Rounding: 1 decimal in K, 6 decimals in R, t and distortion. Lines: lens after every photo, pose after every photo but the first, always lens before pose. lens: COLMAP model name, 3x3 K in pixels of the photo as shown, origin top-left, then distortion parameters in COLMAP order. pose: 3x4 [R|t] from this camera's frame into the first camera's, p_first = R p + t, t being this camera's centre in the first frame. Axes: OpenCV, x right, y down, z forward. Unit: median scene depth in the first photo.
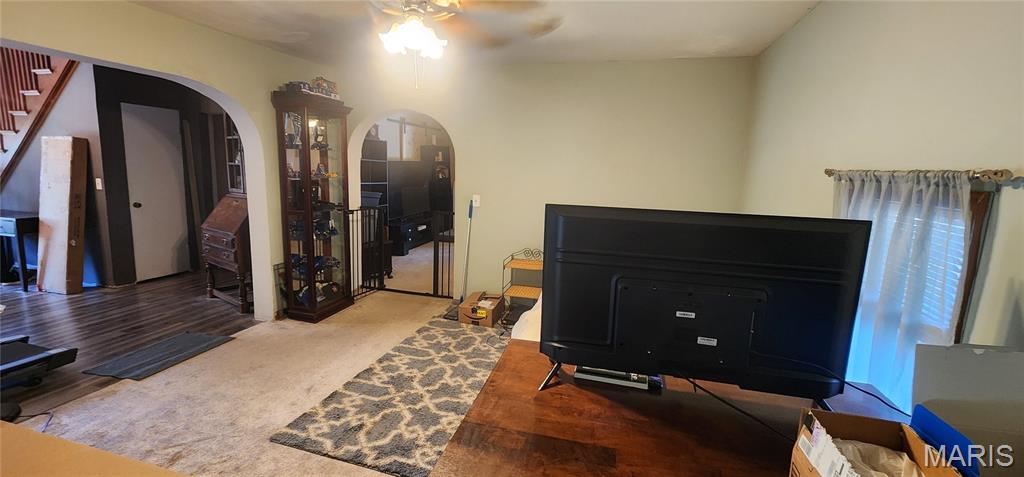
lens RADIAL K [[415.8, 0, 506.6], [0, 415.8, 227.3], [0, 0, 1]] dist [-0.000587, -0.000071]
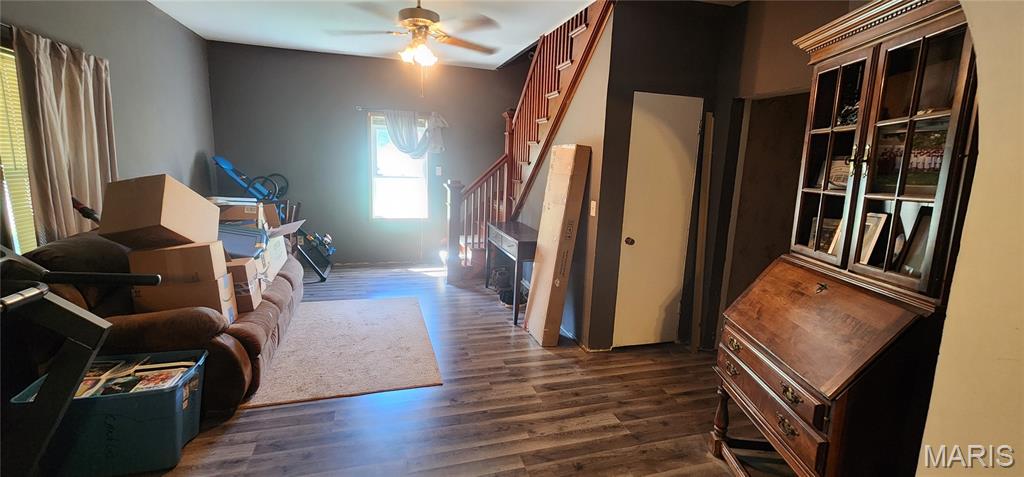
lens RADIAL K [[415.8, 0, 506.6], [0, 415.8, 227.3], [0, 0, 1]] dist [-0.000587, -0.000071]
pose [[0.527115, 0.124756, -0.840586, -0.447283], [-0.139491, 0.988450, 0.059230, -0.093736], [0.838267, 0.086033, 0.538430, 0.485754]]
